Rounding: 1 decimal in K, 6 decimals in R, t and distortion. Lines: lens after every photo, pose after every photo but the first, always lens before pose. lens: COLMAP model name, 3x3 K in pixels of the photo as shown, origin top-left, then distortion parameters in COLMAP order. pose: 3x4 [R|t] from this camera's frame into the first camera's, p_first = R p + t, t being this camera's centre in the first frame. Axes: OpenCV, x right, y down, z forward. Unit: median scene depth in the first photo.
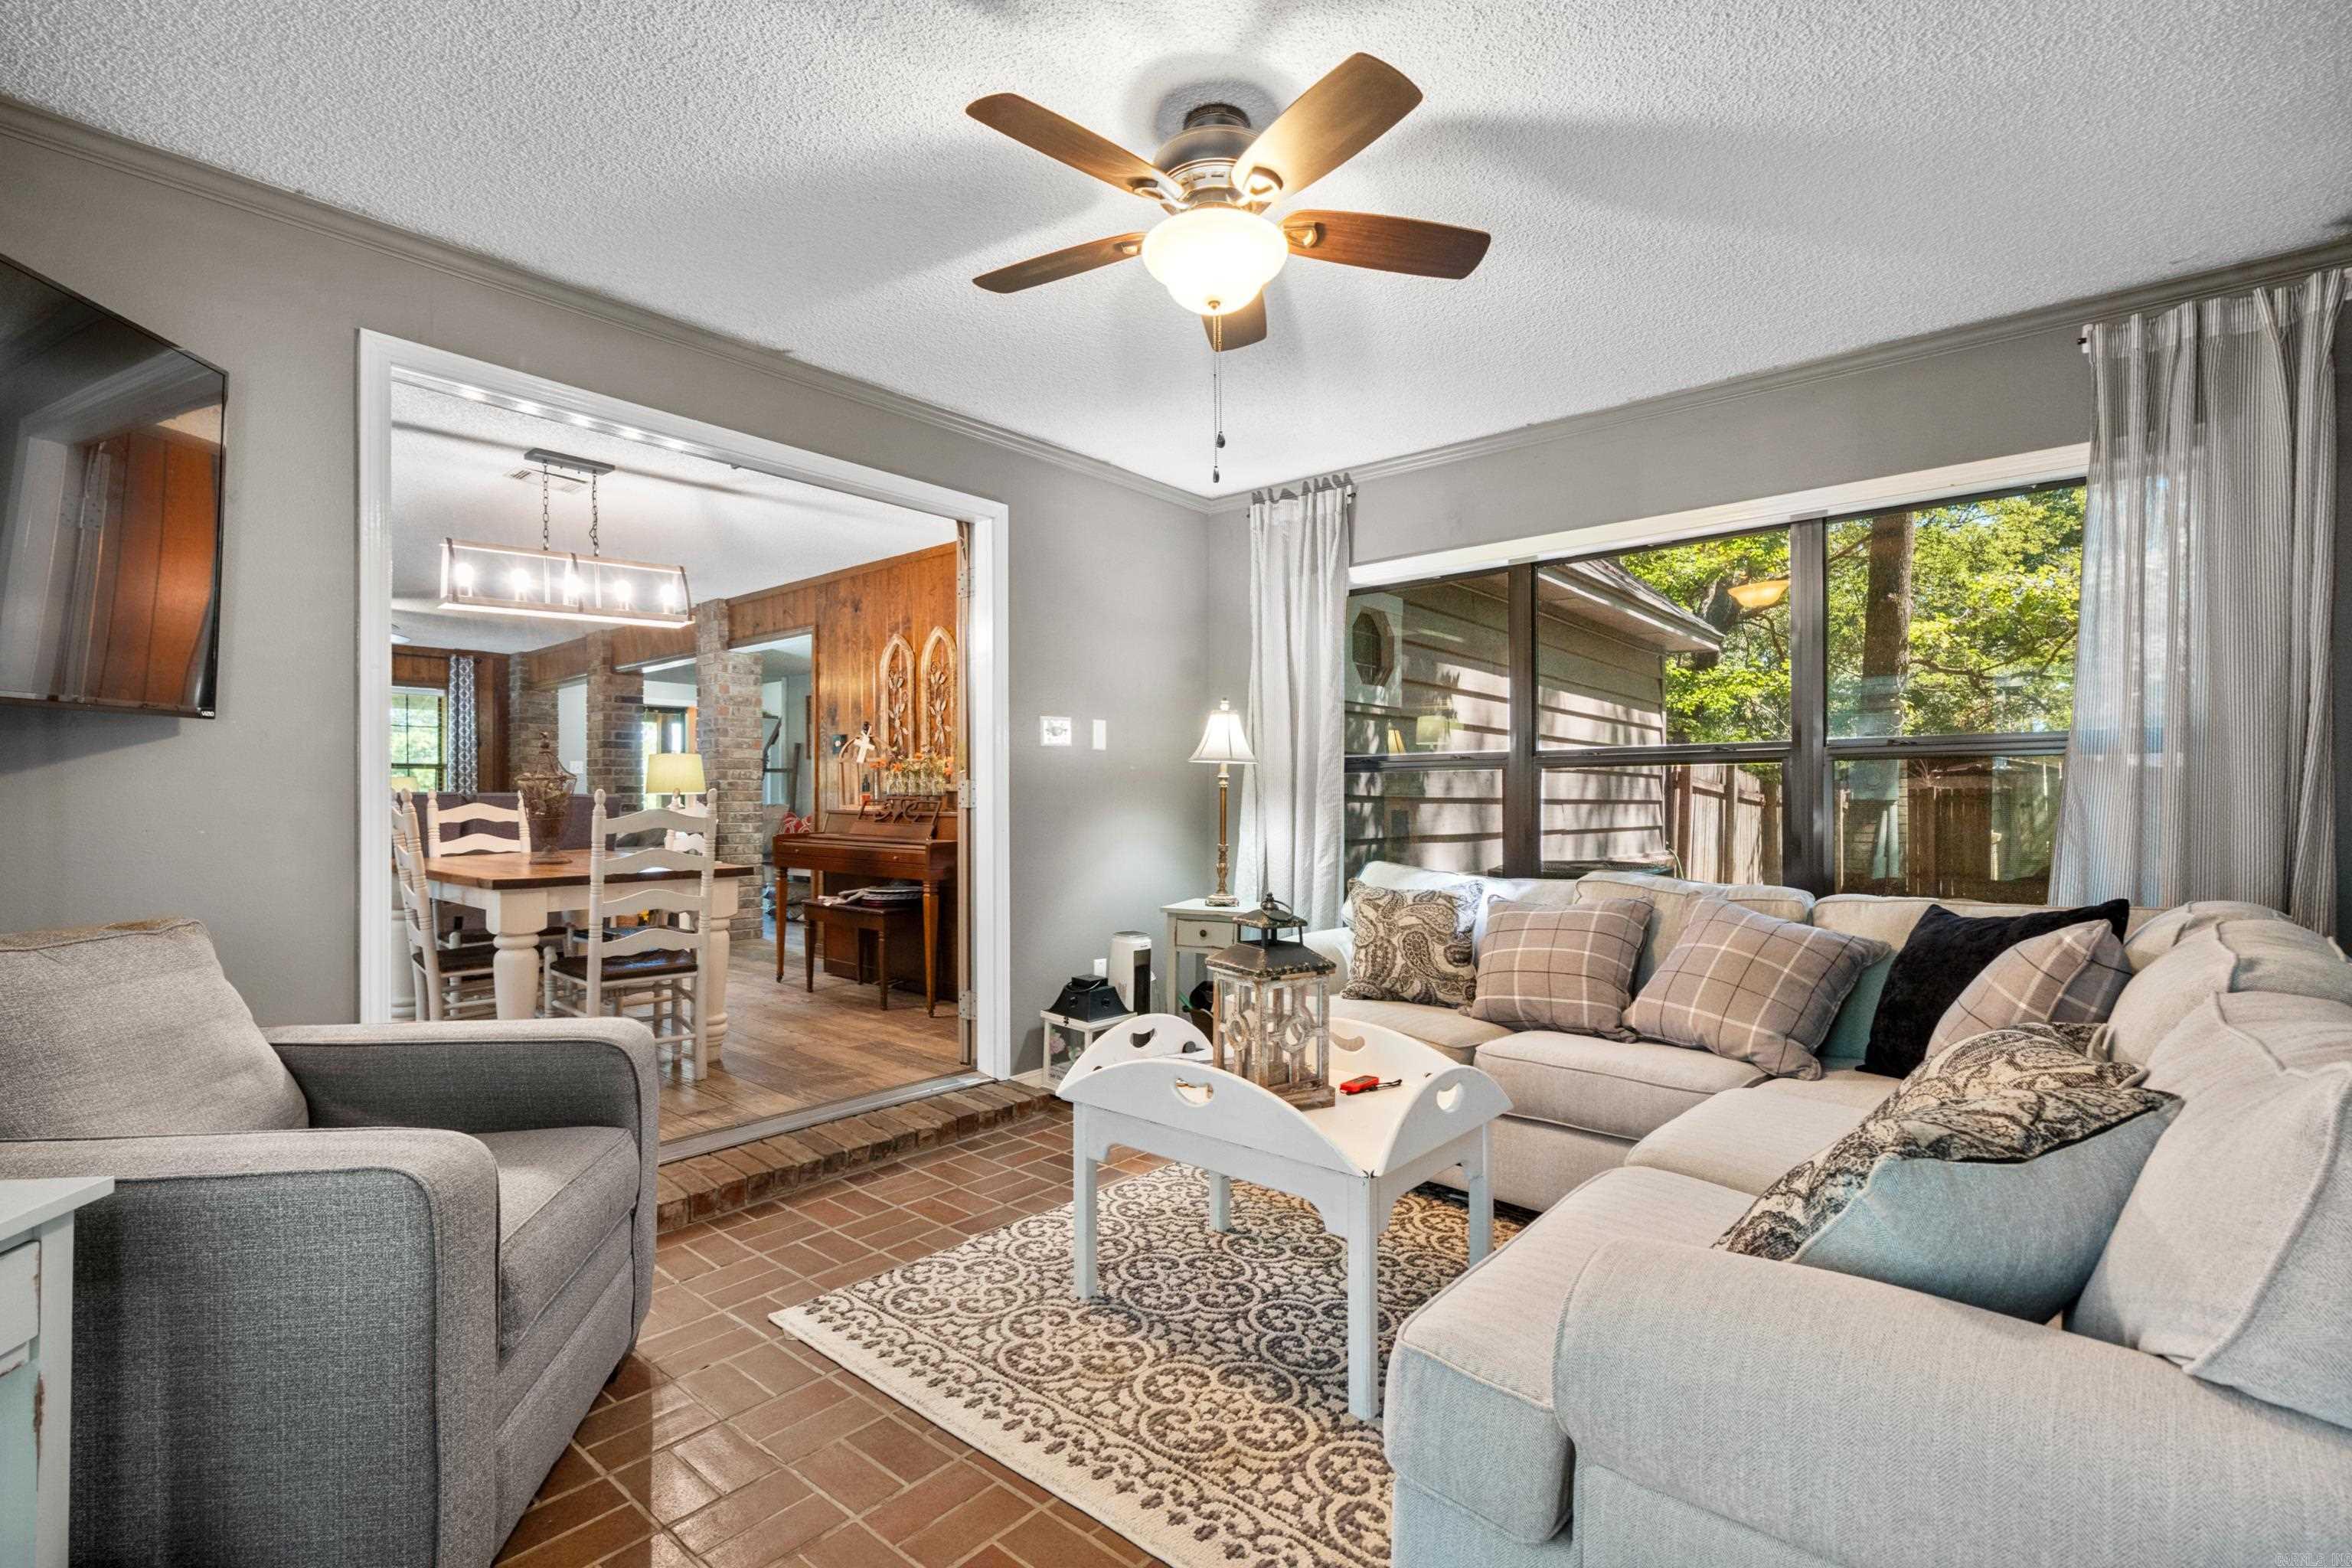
lens RADIAL K [[1075.2, 0, 1188.1], [0, 1075.2, 794.1], [0, 0, 1]] dist [-0.008330, 0.002690]
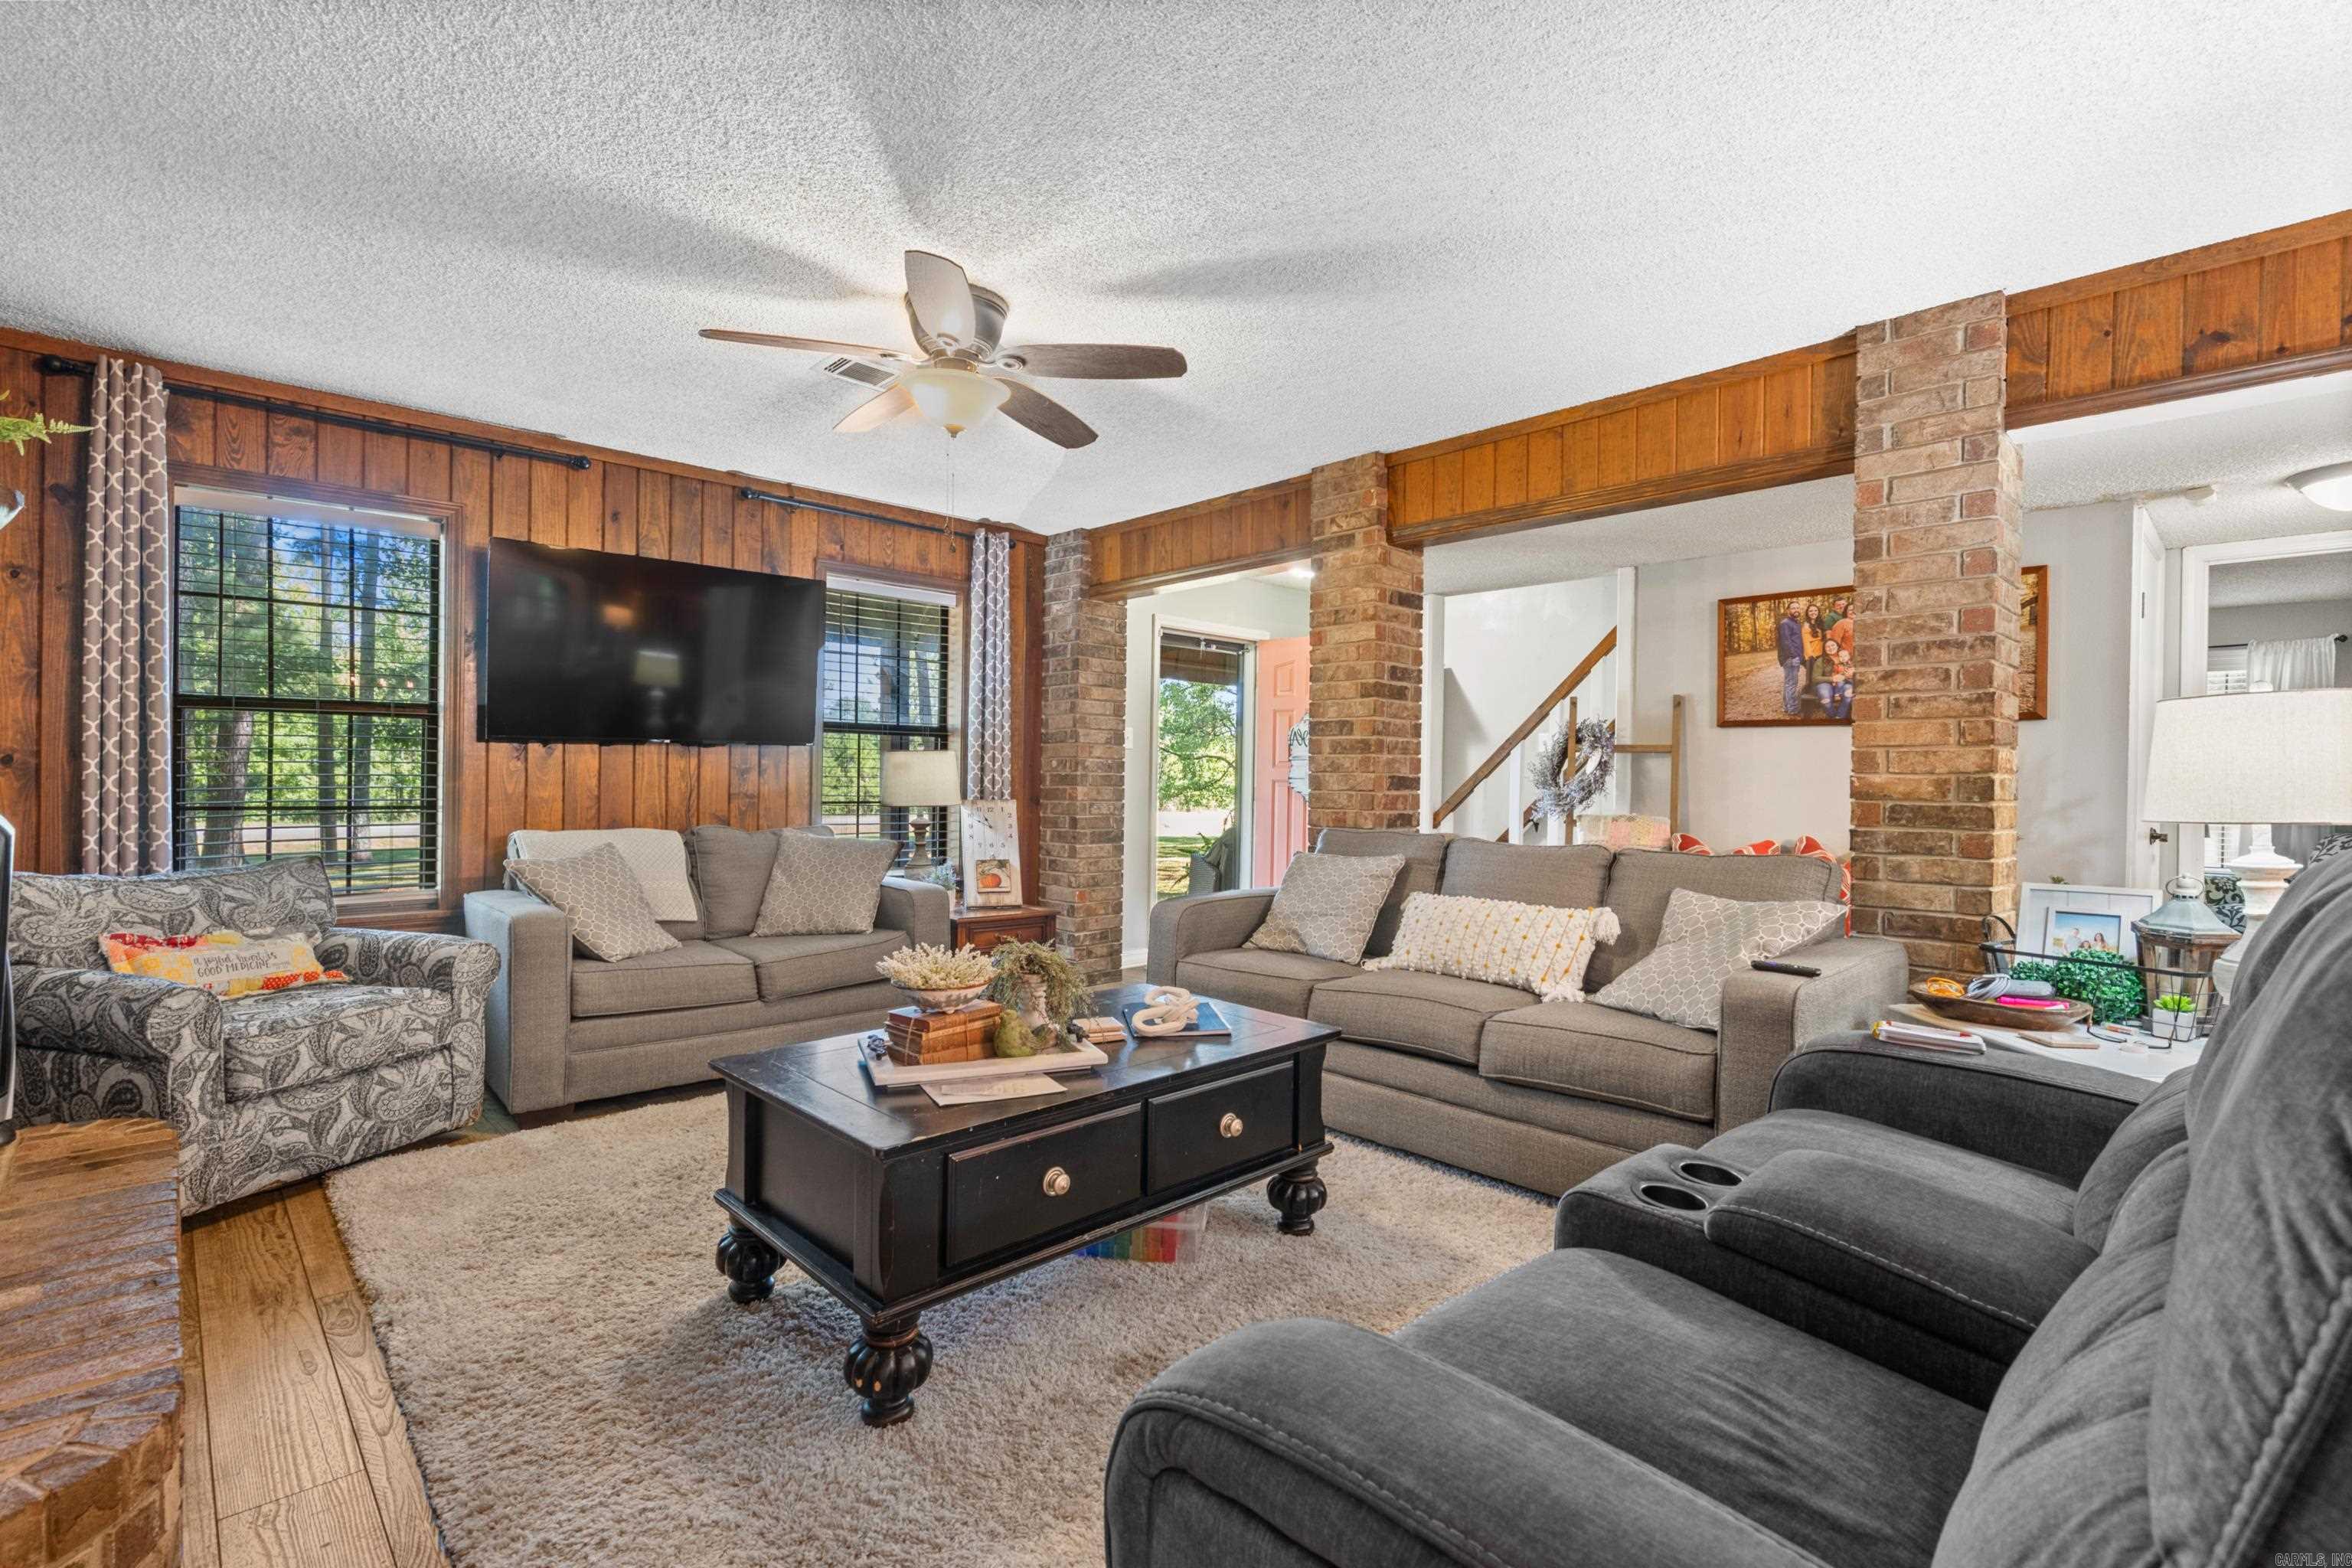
lens RADIAL K [[1075.2, 0, 1173.4], [0, 1075.2, 779.3], [0, 0, 1]] dist [-0.008330, 0.002690]
pose [[0.995940, 0.016846, -0.088431, -0.536157], [-0.016525, 0.999854, 0.004360, -0.005873], [0.088491, -0.002880, 0.996073, 0.458481]]
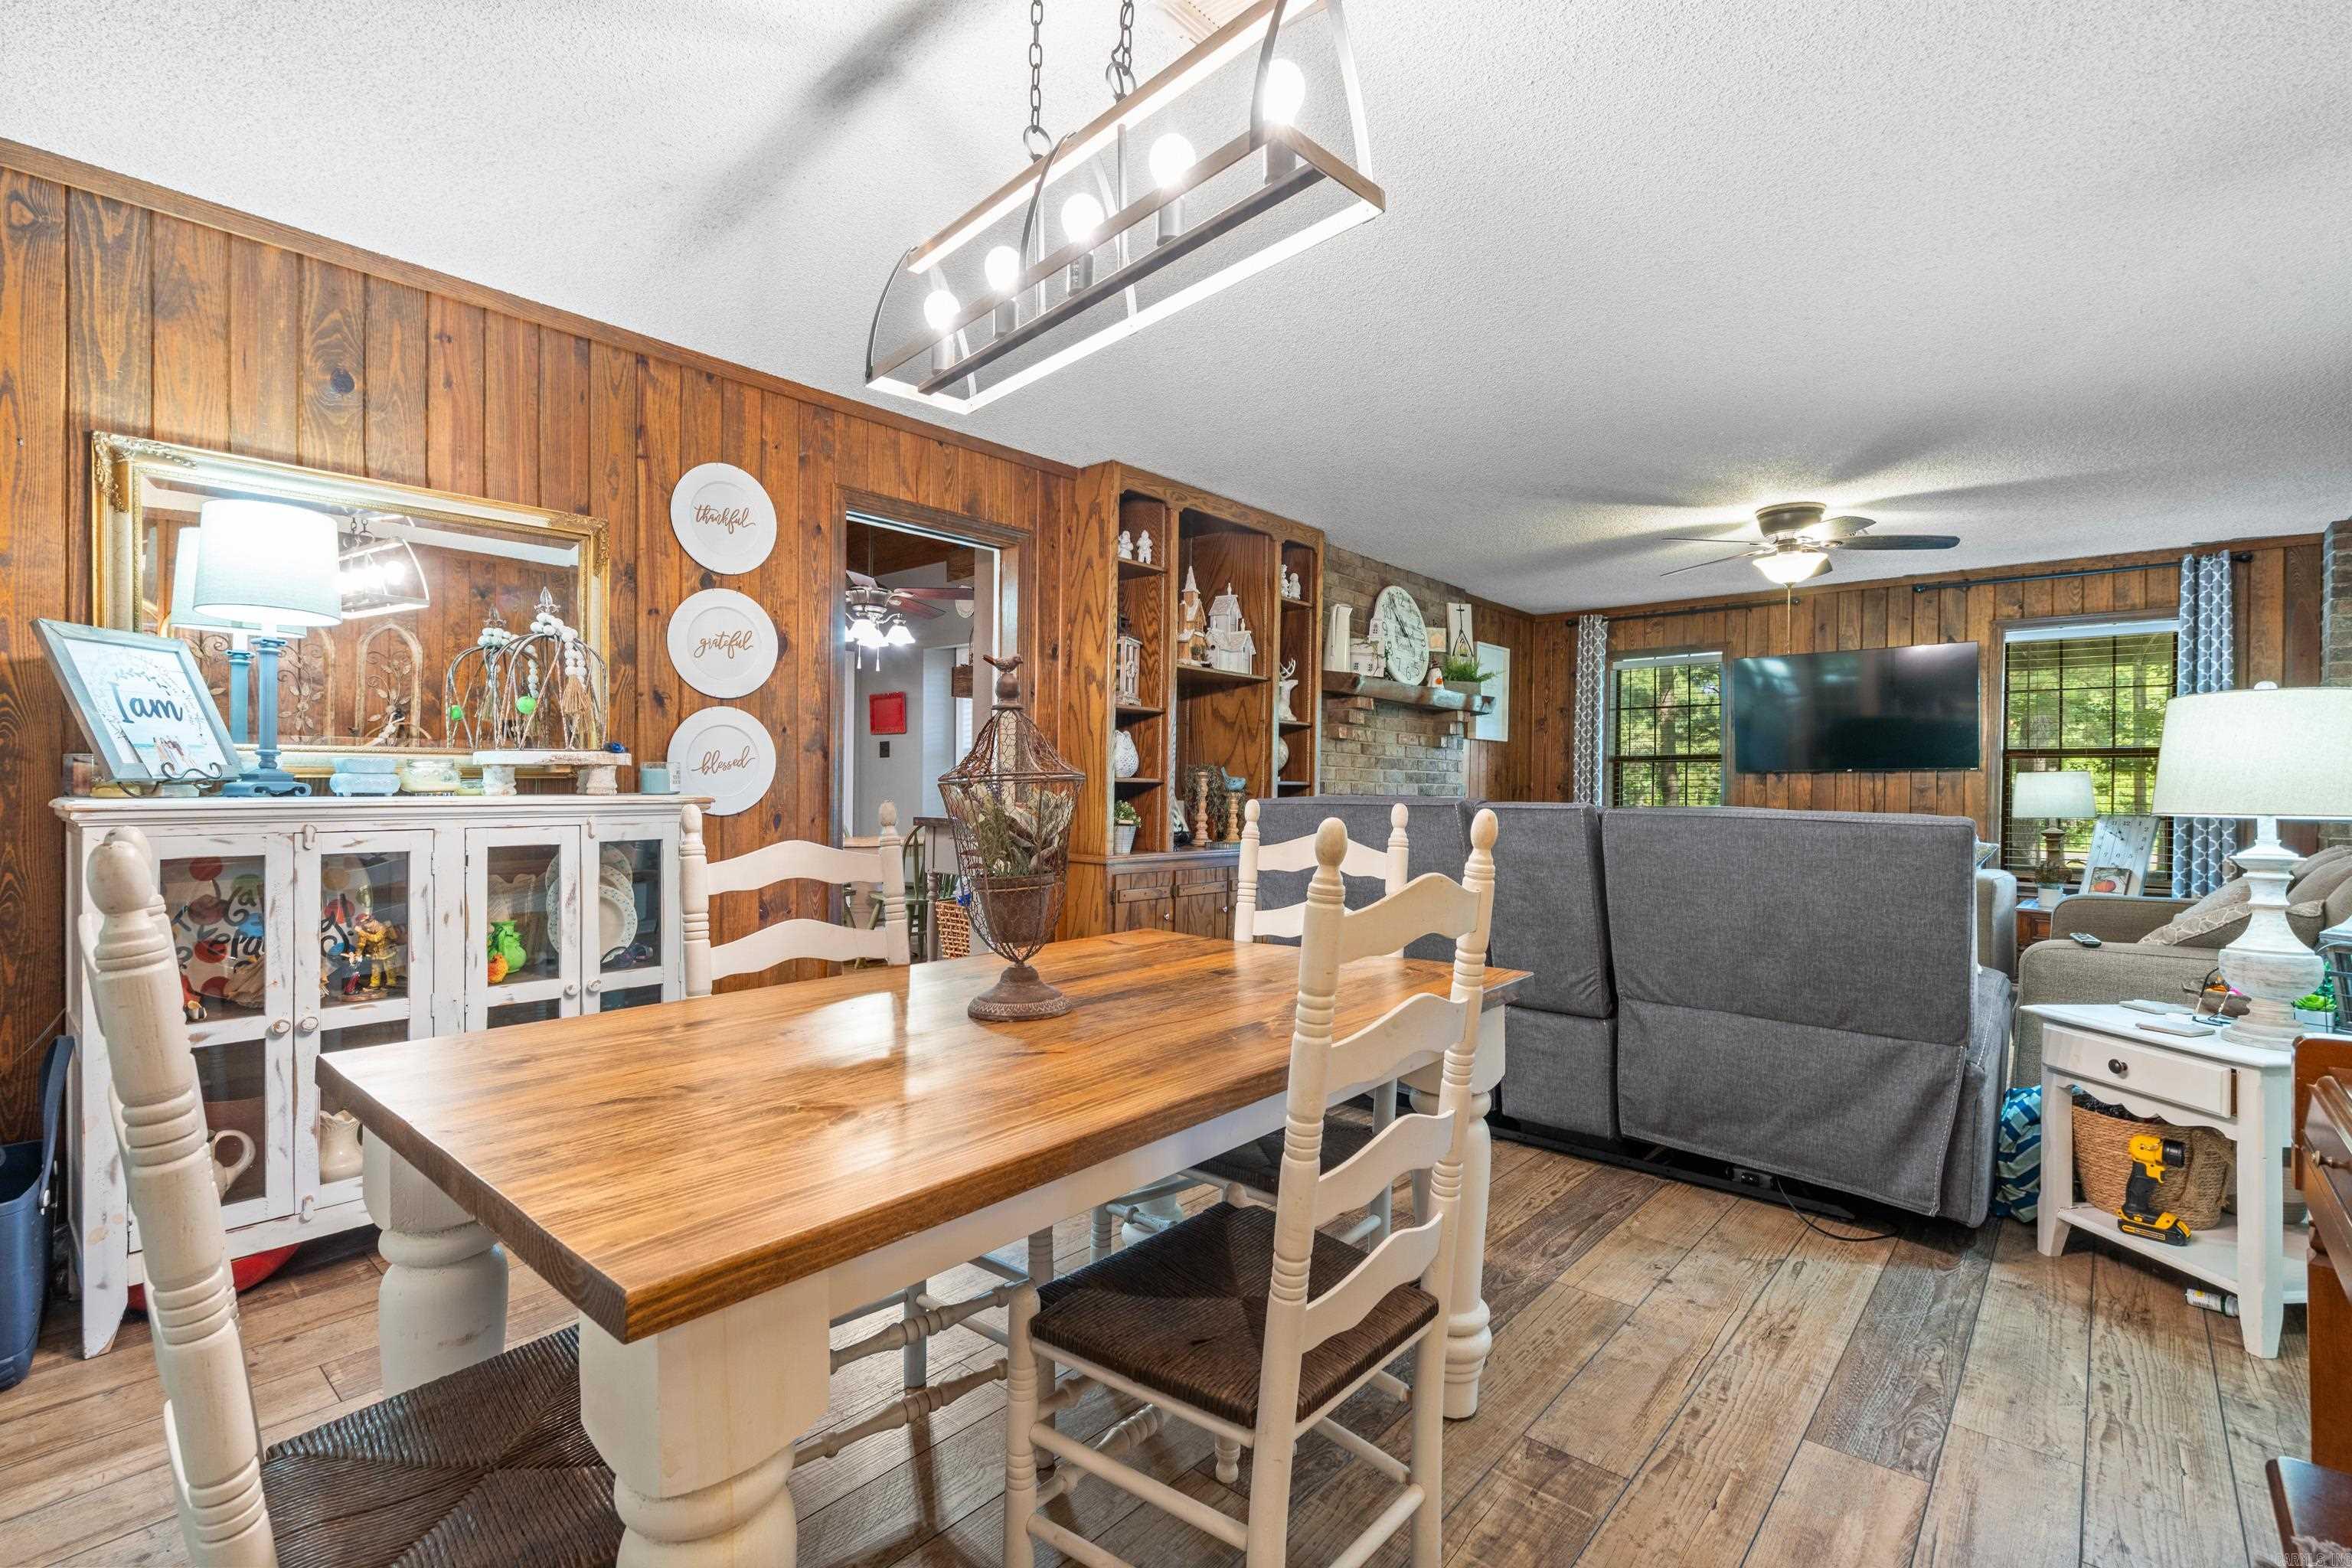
lens RADIAL K [[1075.2, 0, 1153.3], [0, 1075.2, 797.0], [0, 0, 1]] dist [-0.008330, 0.002690]
pose [[-0.011988, 0.012675, -0.999848, -0.110434], [-0.005960, 0.999901, 0.012747, -0.005844], [0.999910, 0.006112, -0.011911, 0.458157]]
